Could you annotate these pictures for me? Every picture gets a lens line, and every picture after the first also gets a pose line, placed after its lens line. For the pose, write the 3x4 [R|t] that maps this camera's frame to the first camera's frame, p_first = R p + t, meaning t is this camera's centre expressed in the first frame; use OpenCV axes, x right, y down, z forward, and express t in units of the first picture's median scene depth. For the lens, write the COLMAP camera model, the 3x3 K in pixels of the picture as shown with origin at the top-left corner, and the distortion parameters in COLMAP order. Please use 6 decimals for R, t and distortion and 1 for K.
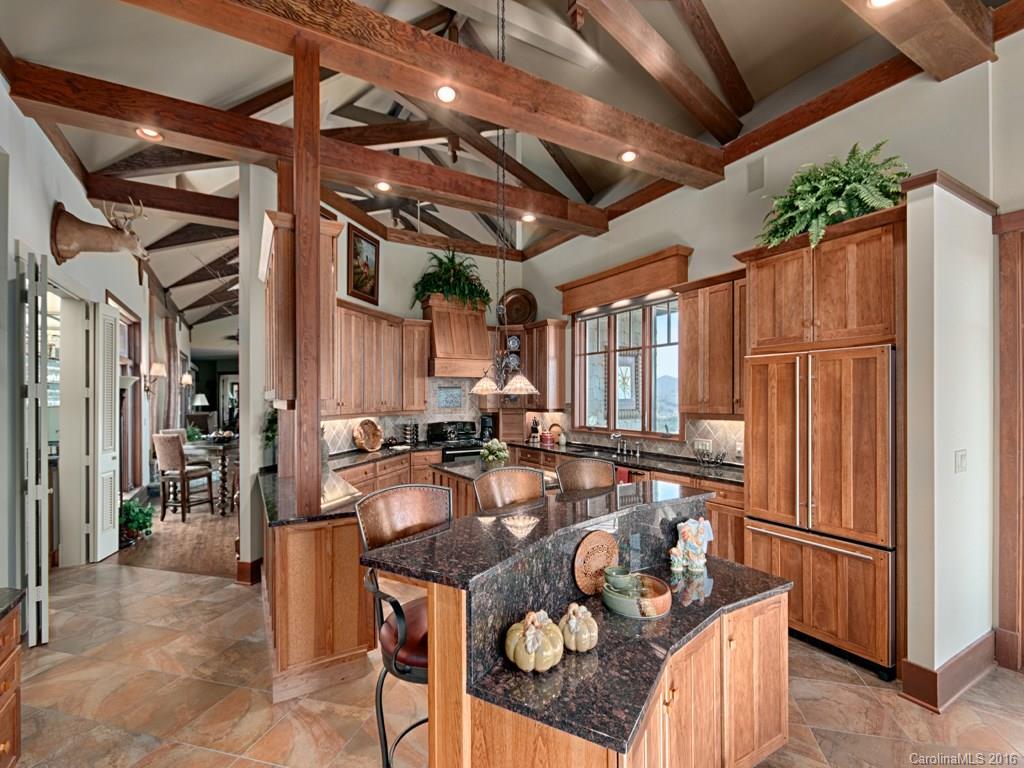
lens RADIAL K [[472.9, 0, 514.0], [0, 472.9, 391.5], [0, 0, 1]] dist [-0.002345, -0.000338]
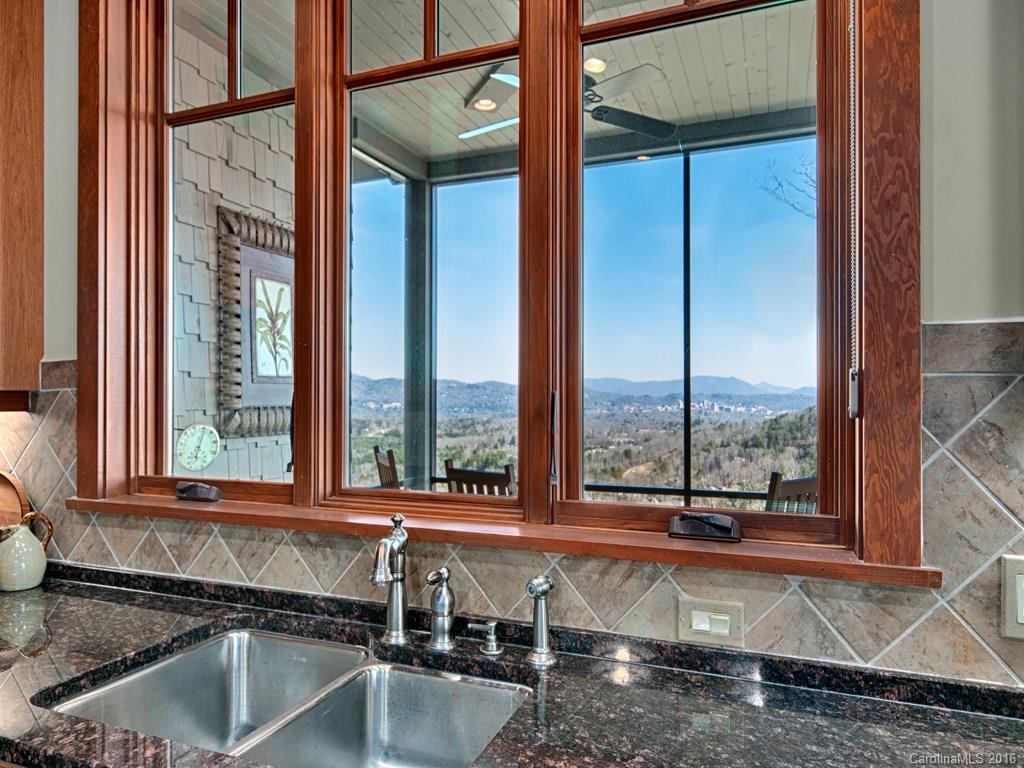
lens RADIAL K [[705.3, 0, 514.3], [0, 705.3, 392.7], [0, 0, 1]] dist [0.012602, 0.002473]
pose [[0.802325, 0.001566, 0.596885, 0.092634], [-0.002791, 0.999995, 0.001127, 0.036691], [-0.596881, -0.002570, 0.802326, 0.673875]]
